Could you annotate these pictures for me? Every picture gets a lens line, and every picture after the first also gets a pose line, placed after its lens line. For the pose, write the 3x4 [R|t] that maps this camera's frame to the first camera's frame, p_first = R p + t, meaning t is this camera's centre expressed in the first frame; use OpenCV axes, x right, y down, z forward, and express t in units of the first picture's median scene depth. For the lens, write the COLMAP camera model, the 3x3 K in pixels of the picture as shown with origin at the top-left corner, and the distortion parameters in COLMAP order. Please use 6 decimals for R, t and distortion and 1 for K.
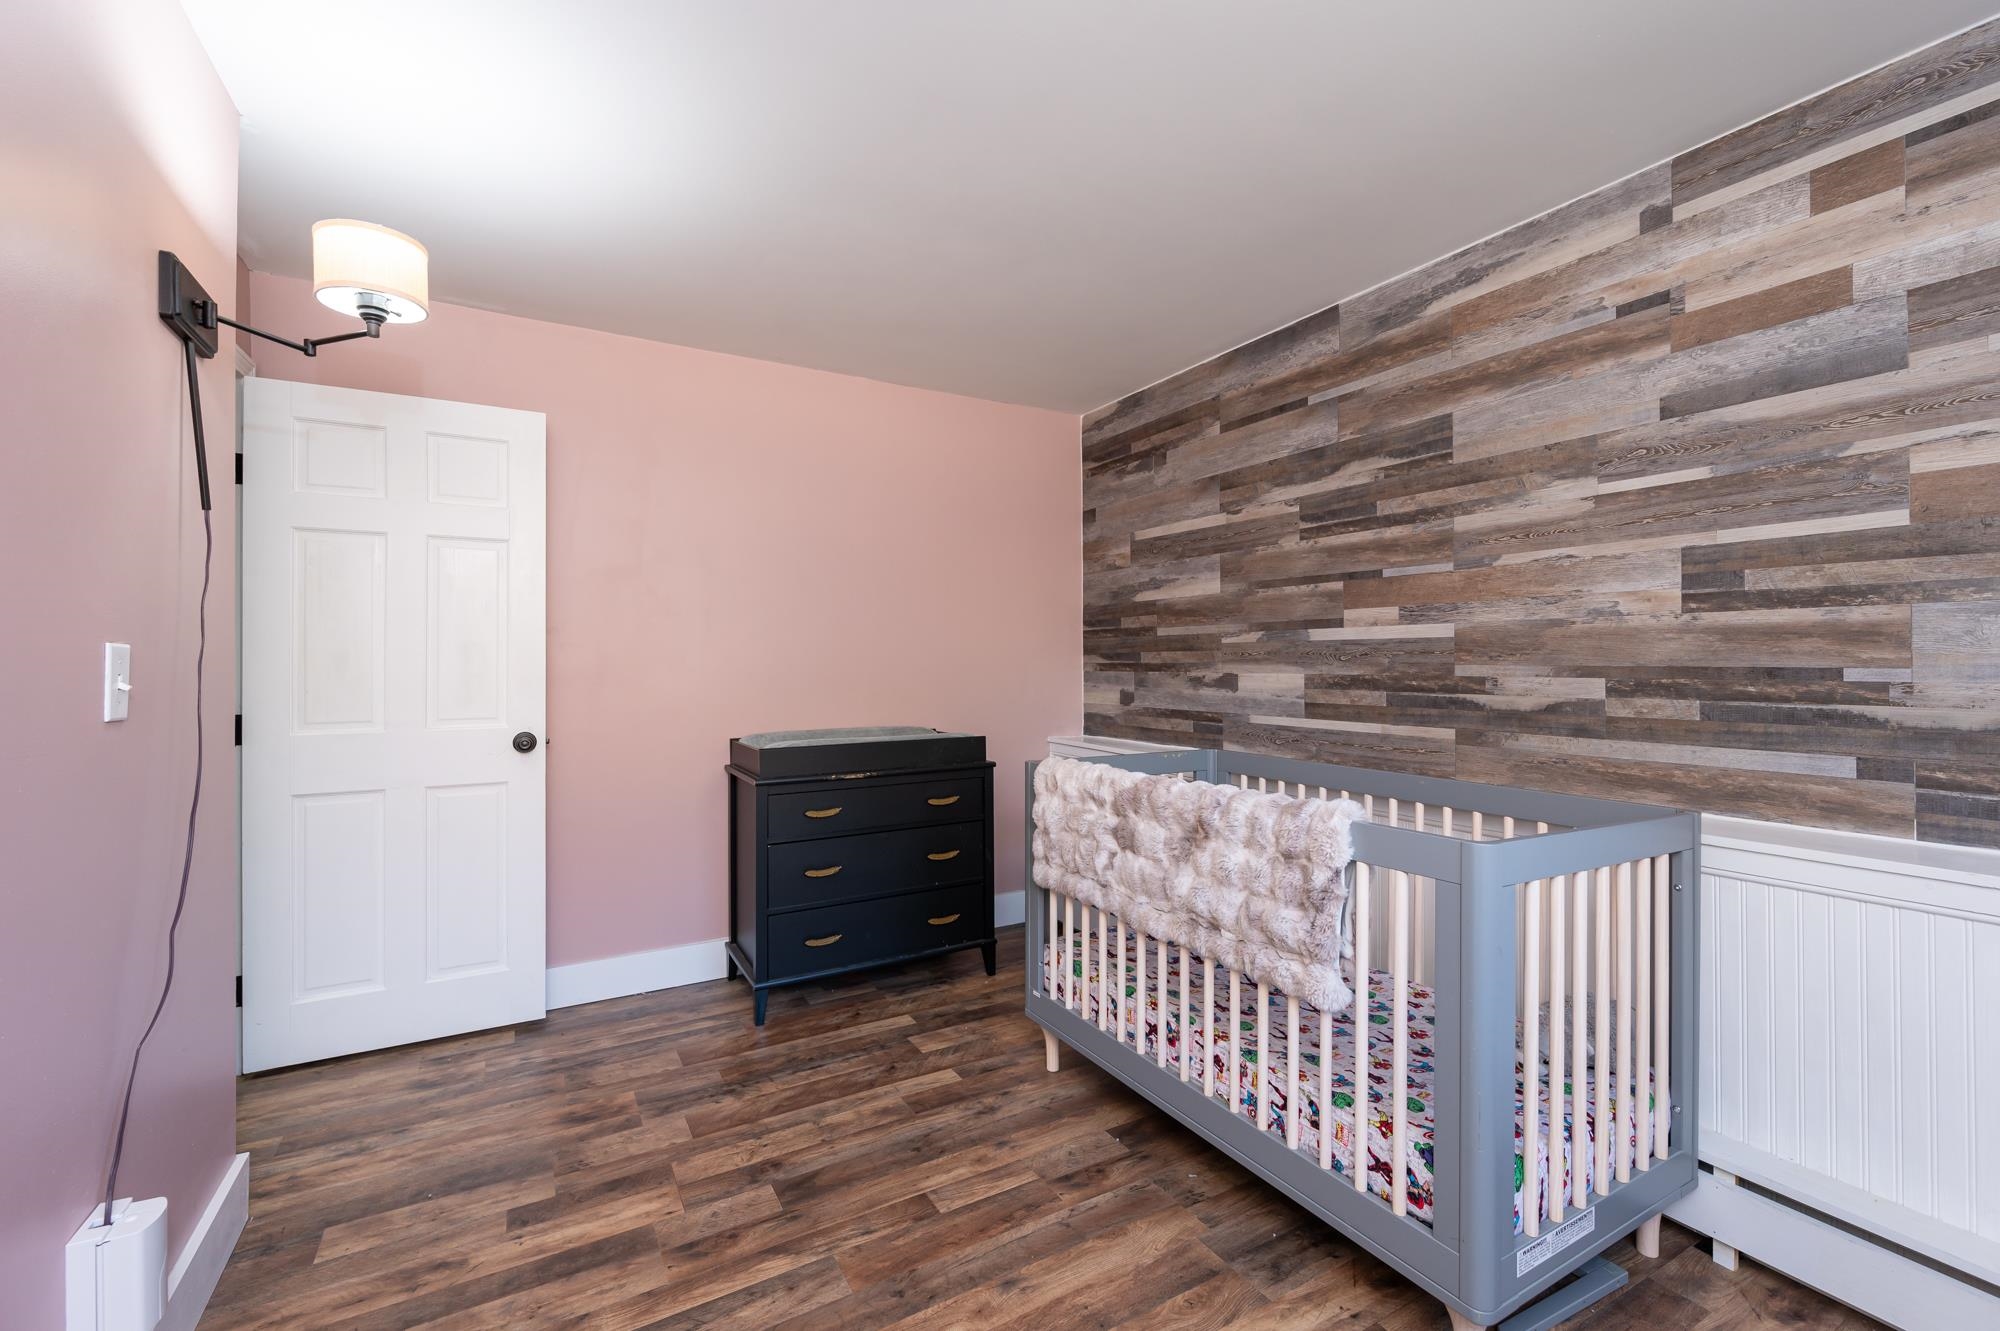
lens RADIAL K [[833.9, 0, 990.6], [0, 833.9, 664.4], [0, 0, 1]] dist [-0.001839, -0.002865]
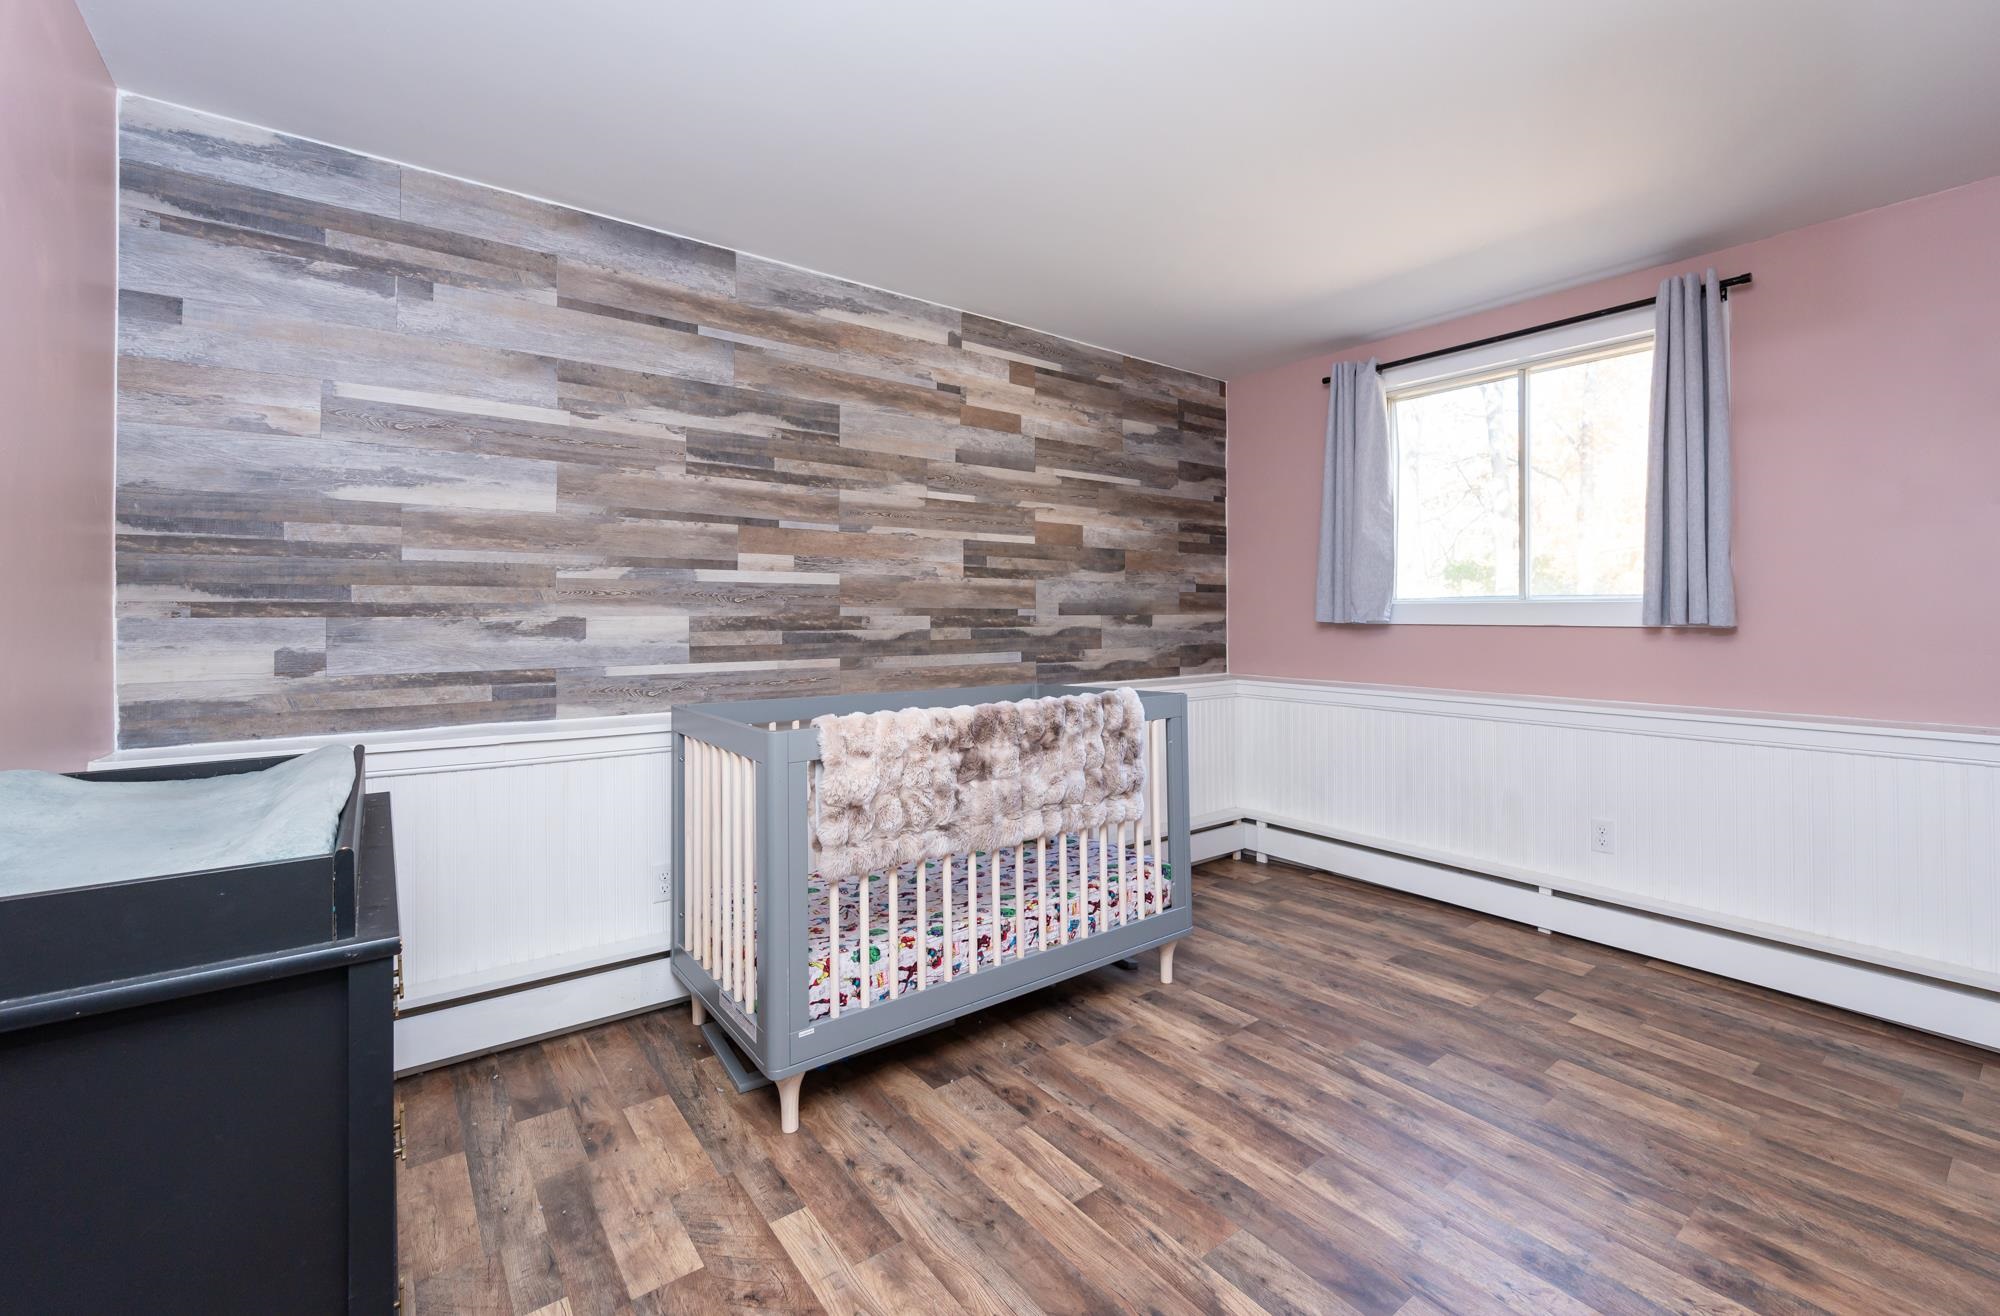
lens RADIAL K [[833.9, 0, 1015.4], [0, 833.9, 616.9], [0, 0, 1]] dist [-0.001839, -0.002865]
pose [[-0.137119, -0.000032, 0.990555, -0.743190], [0.004714, 0.999989, 0.000685, 0.016162], [-0.990543, 0.004763, -0.137117, 0.937068]]
